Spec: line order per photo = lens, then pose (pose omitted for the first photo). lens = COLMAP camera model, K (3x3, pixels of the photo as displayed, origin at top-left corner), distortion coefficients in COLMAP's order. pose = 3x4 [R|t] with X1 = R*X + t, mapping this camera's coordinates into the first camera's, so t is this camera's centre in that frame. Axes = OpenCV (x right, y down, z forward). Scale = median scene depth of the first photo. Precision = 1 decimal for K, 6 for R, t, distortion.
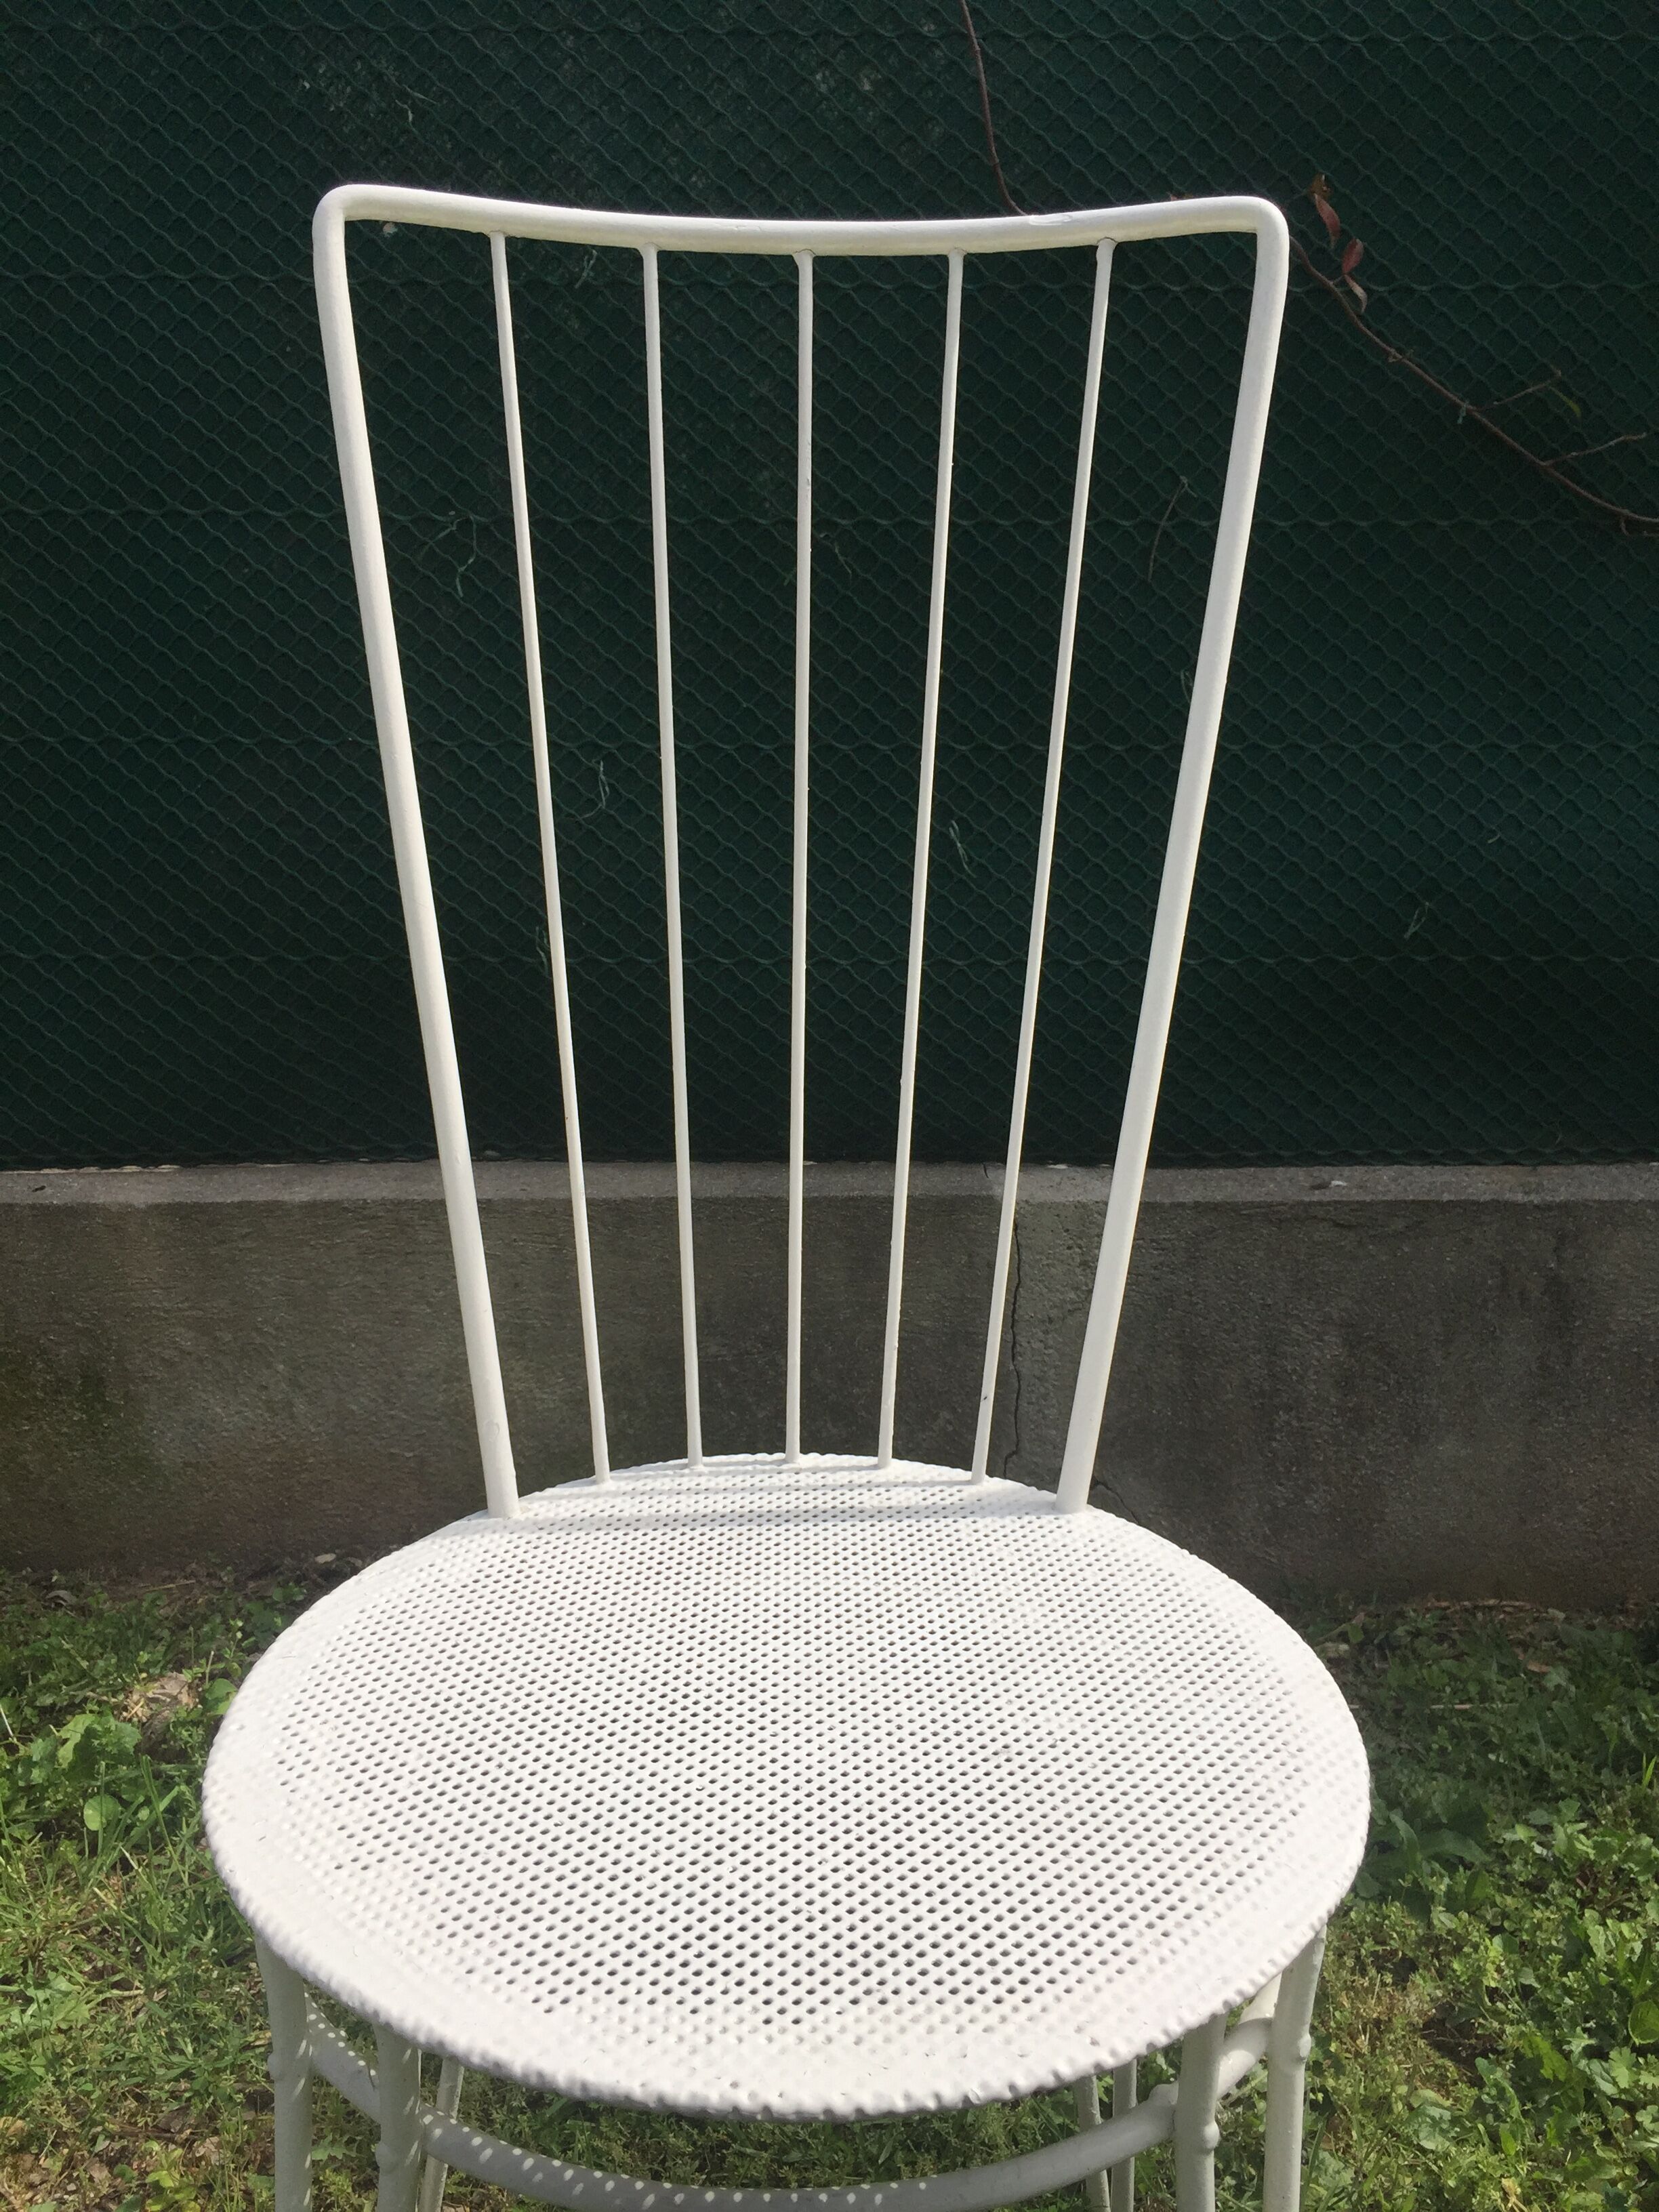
lens RADIAL K [[1876.3, 0, 822.7], [0, 1876.3, 1082.9], [0, 0, 1]] dist [0.083671, -0.126479]
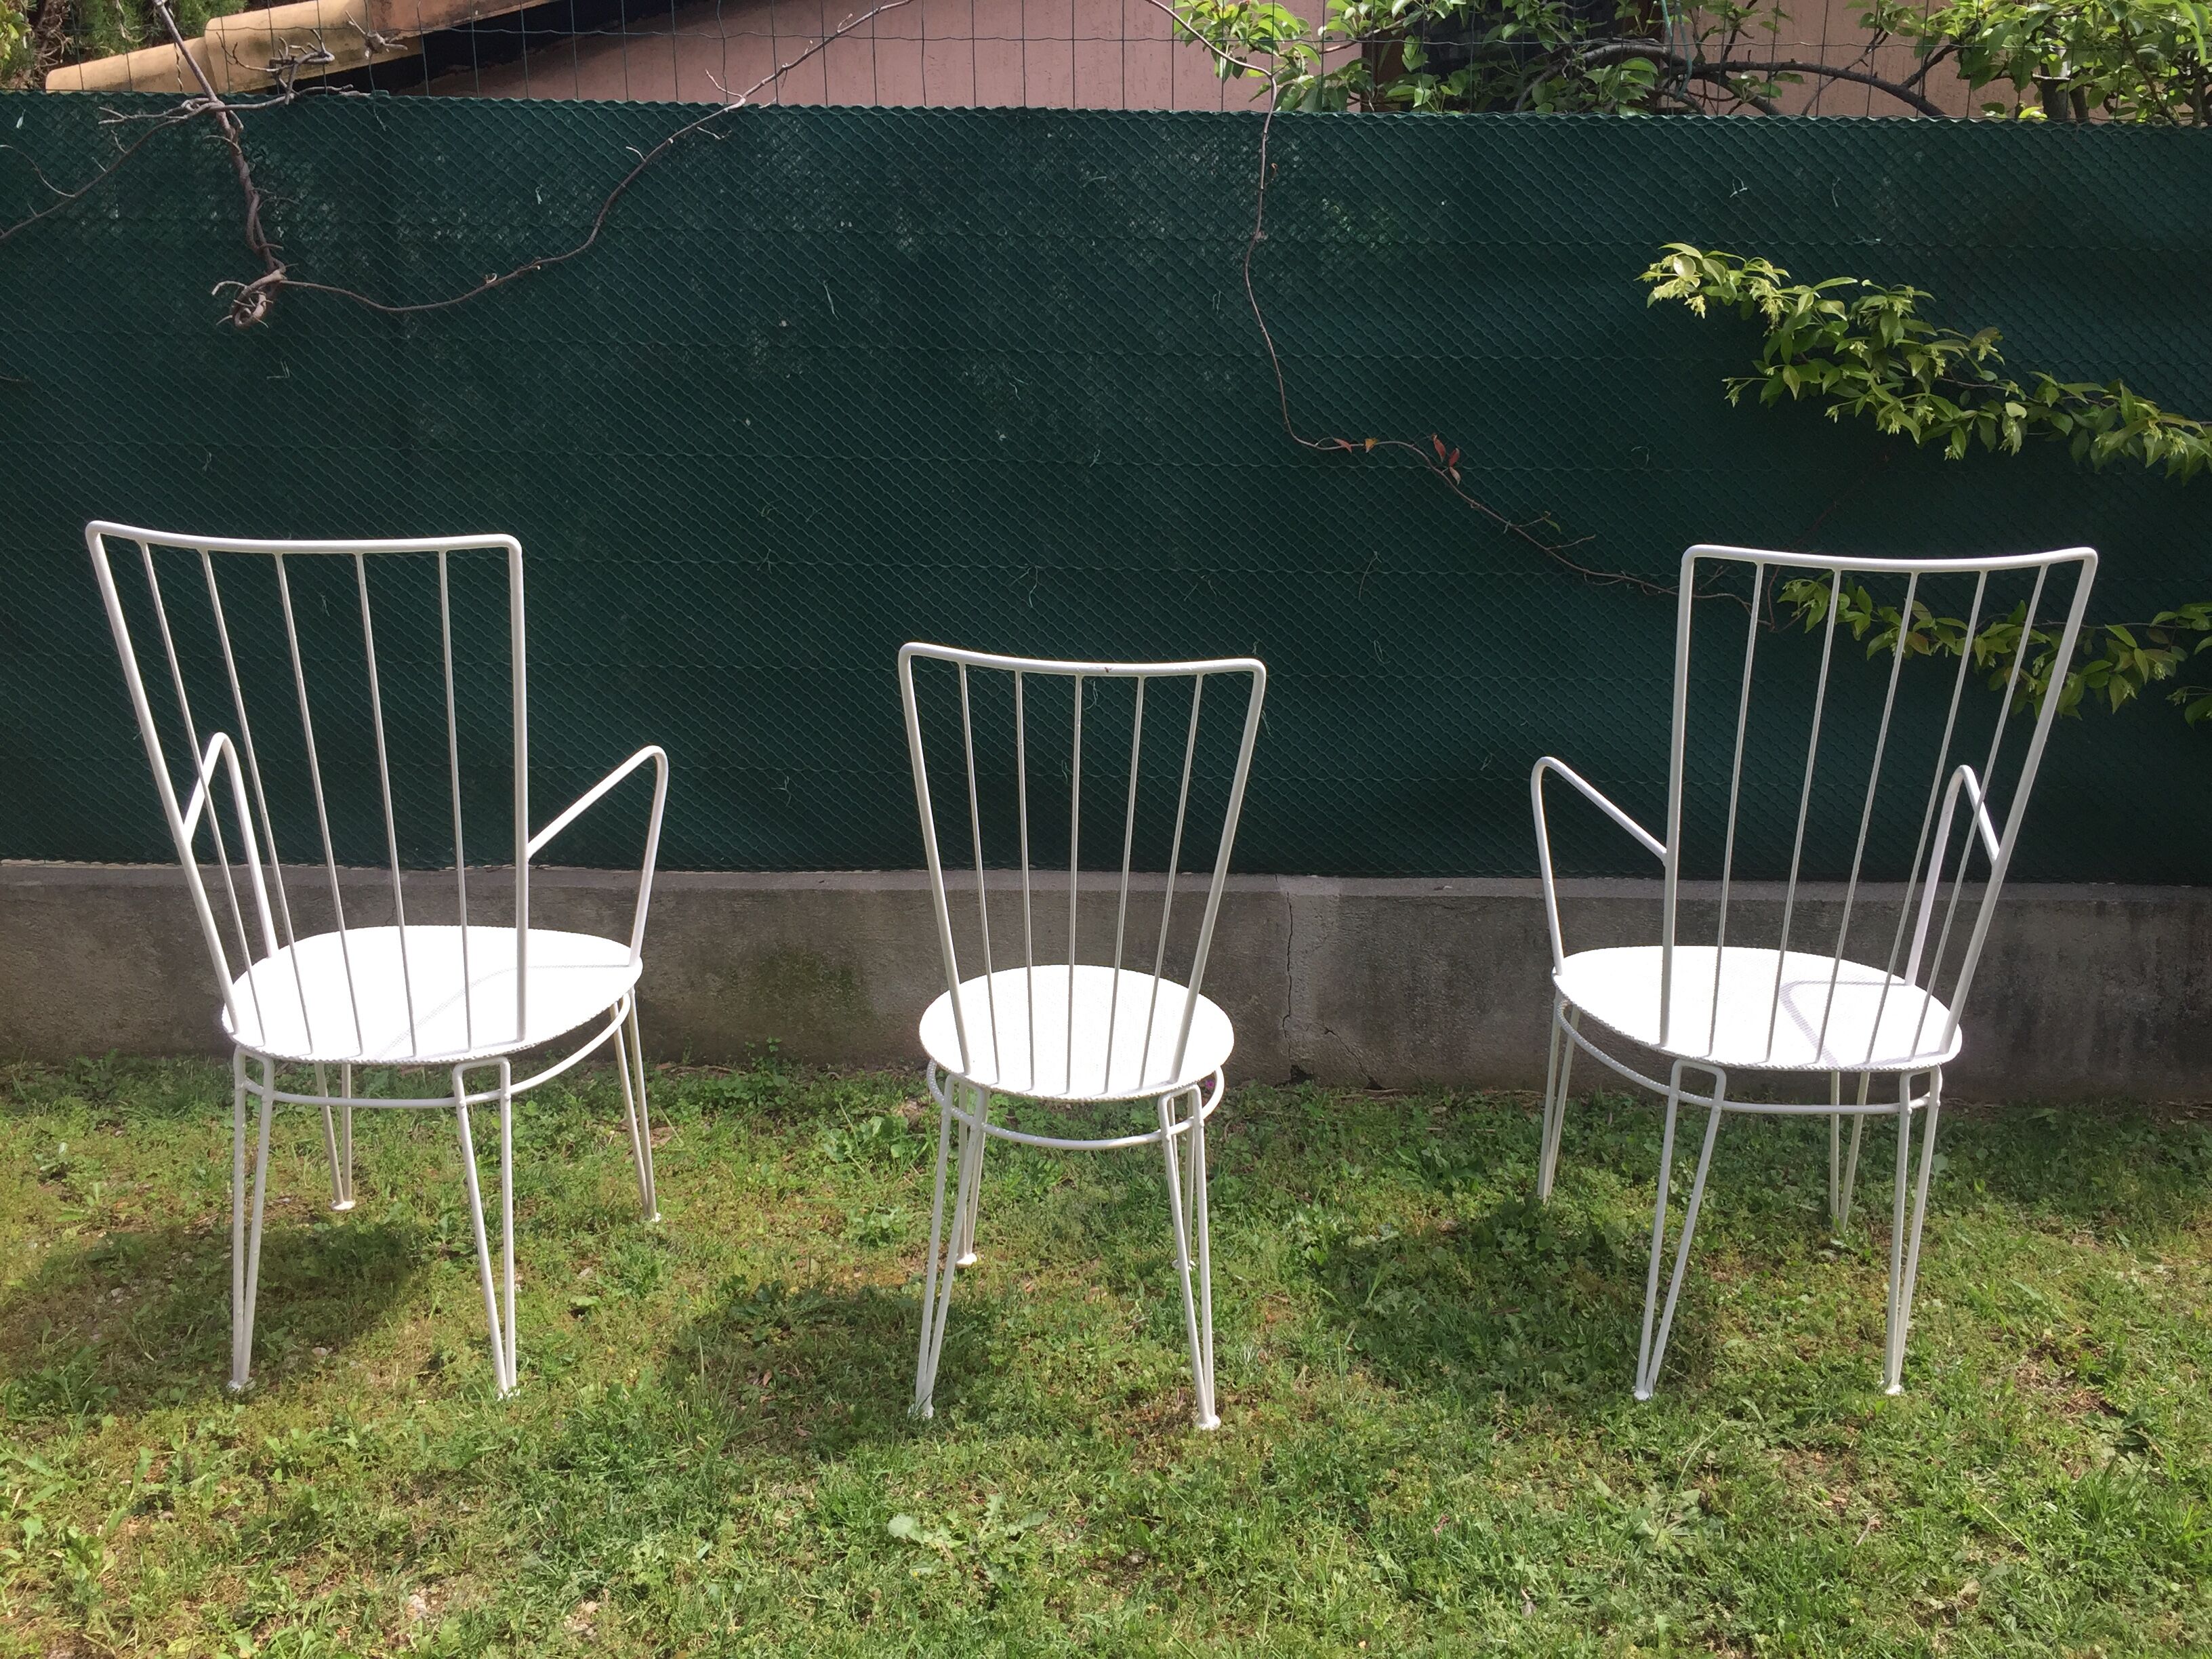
lens RADIAL K [[1876.3, 0, 1098.3], [0, 1876.3, 808.6], [0, 0, 1]] dist [0.083671, -0.126479]
pose [[0.999848, 0.011878, -0.012756, -0.090426], [-0.011283, 0.998886, 0.045813, -0.133953], [0.013286, -0.045662, 0.998869, -1.153766]]
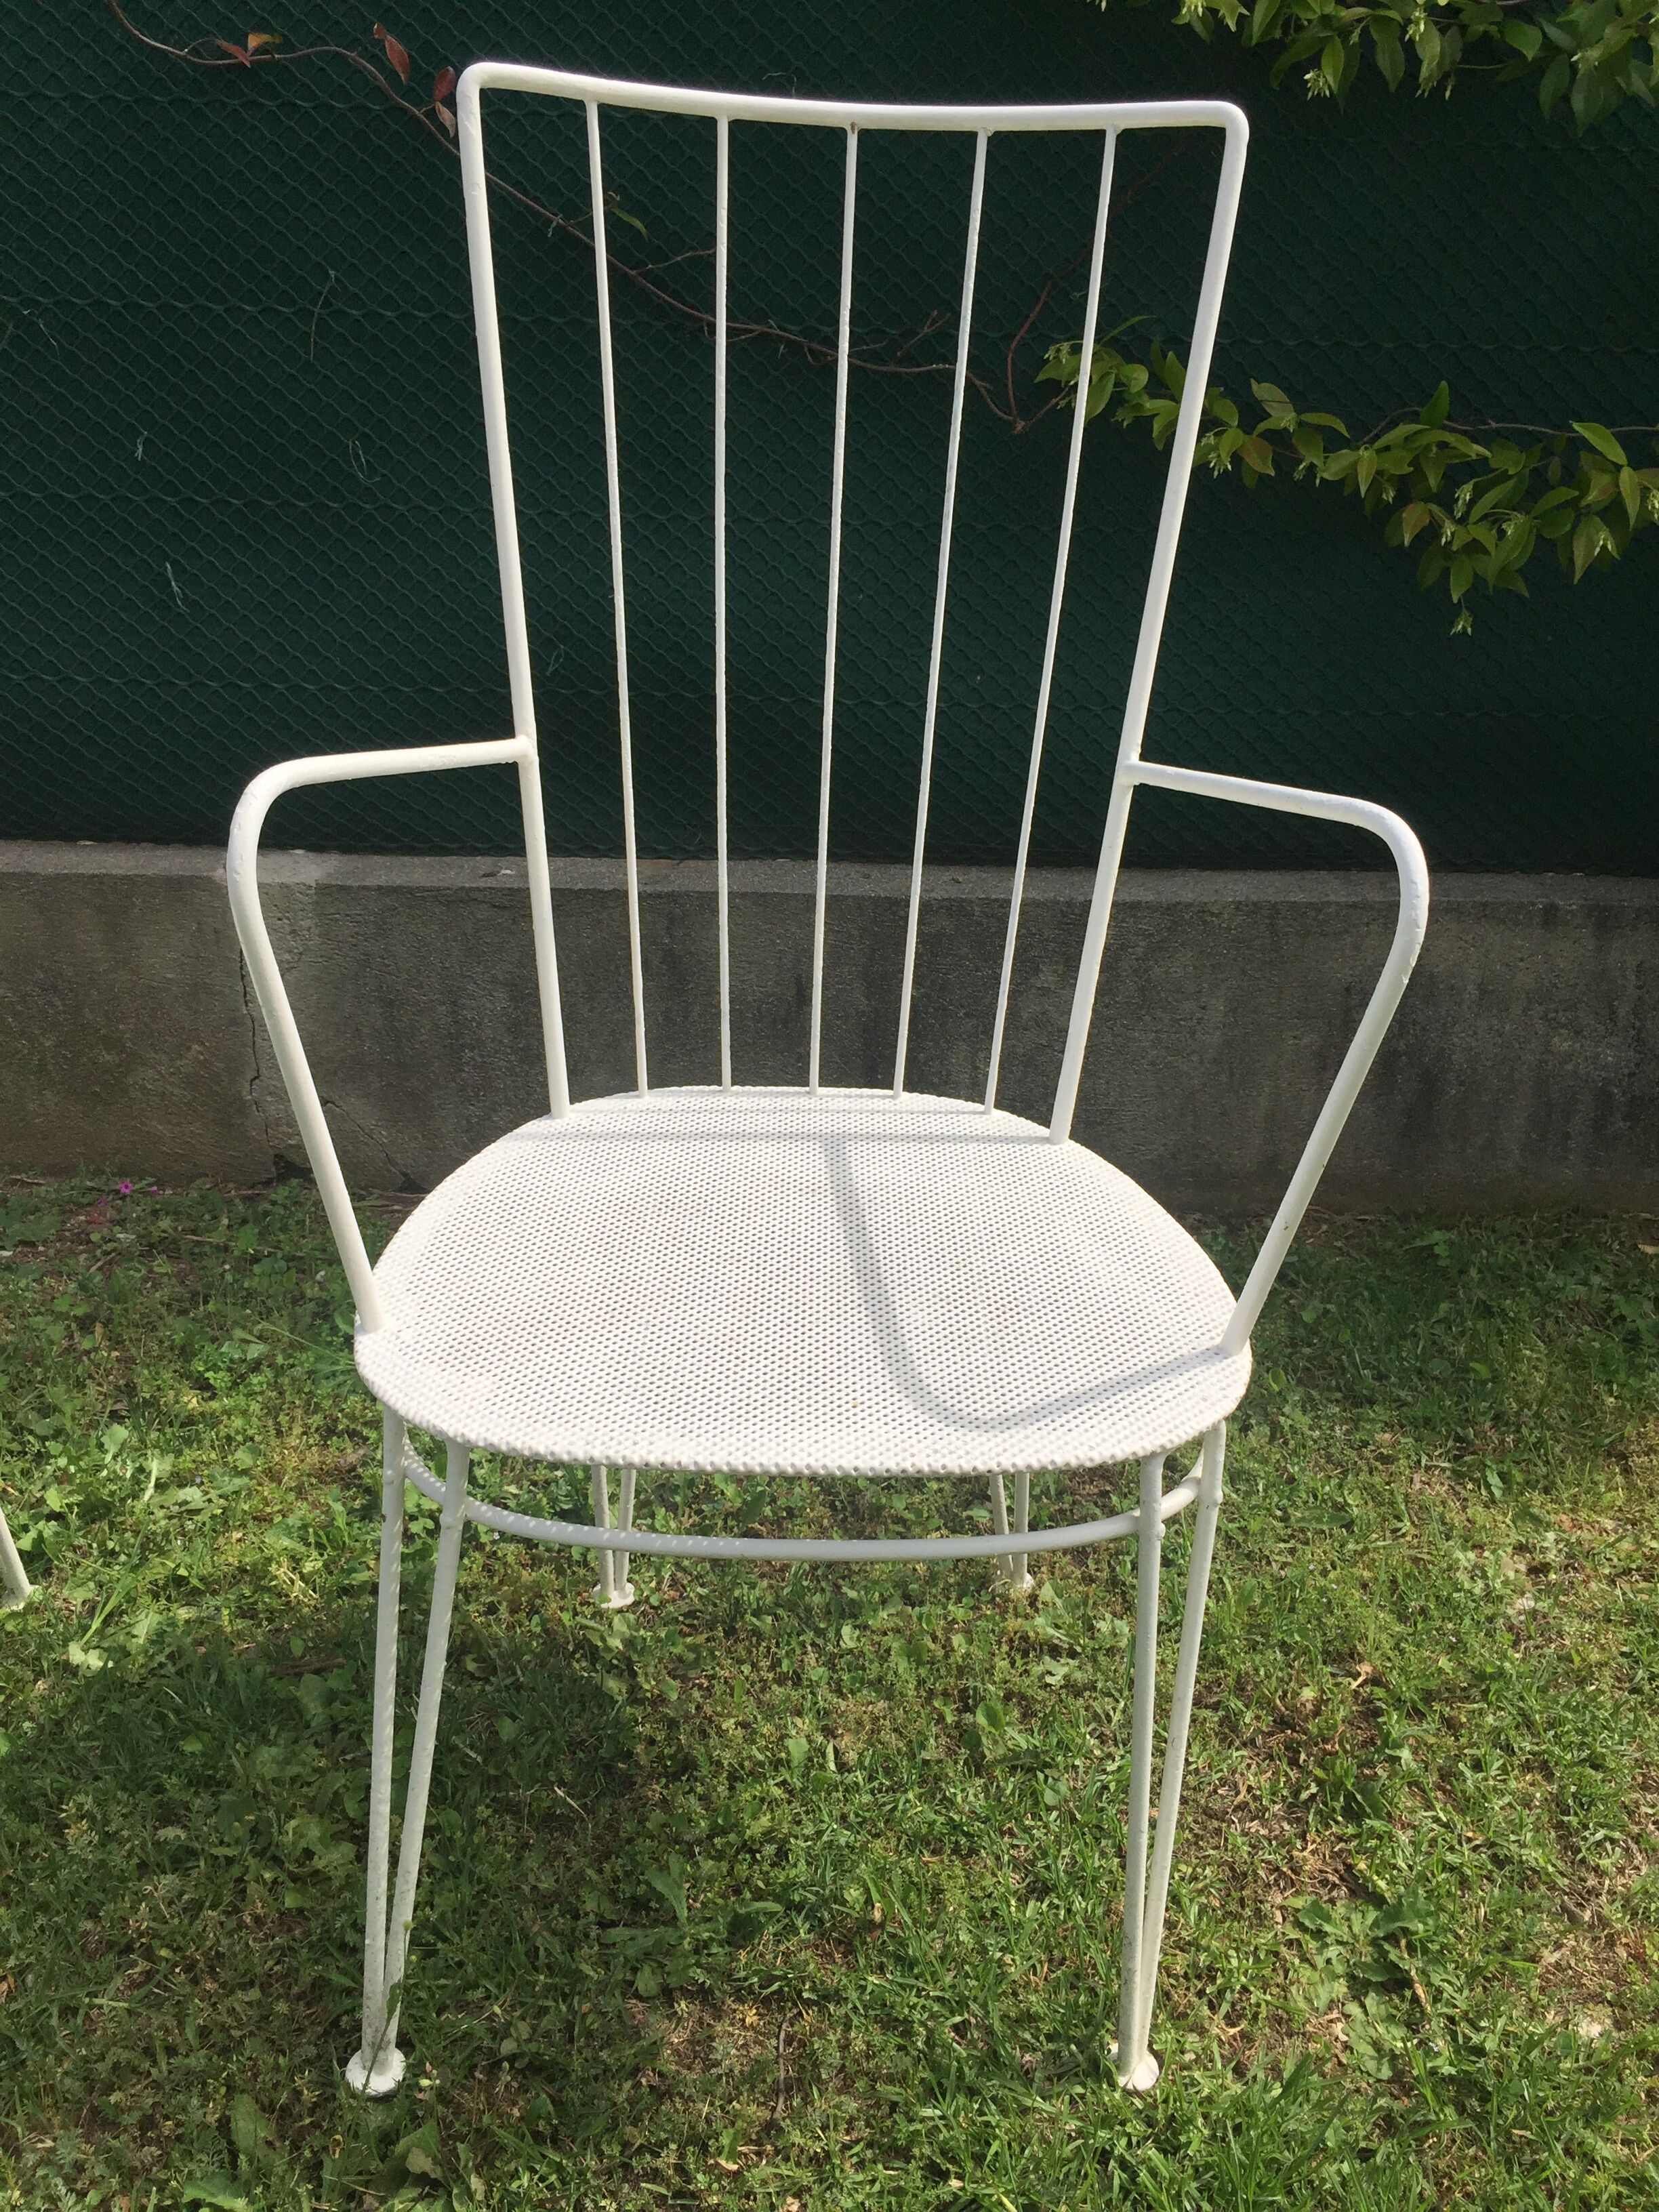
lens RADIAL K [[1876.3, 0, 828.6], [0, 1876.3, 1080.3], [0, 0, 1]] dist [0.083671, -0.126479]
pose [[0.999617, 0.021348, 0.017600, 0.514175], [-0.024483, 0.978816, 0.203271, -0.077831], [-0.012887, -0.203624, 0.978964, -0.279426]]
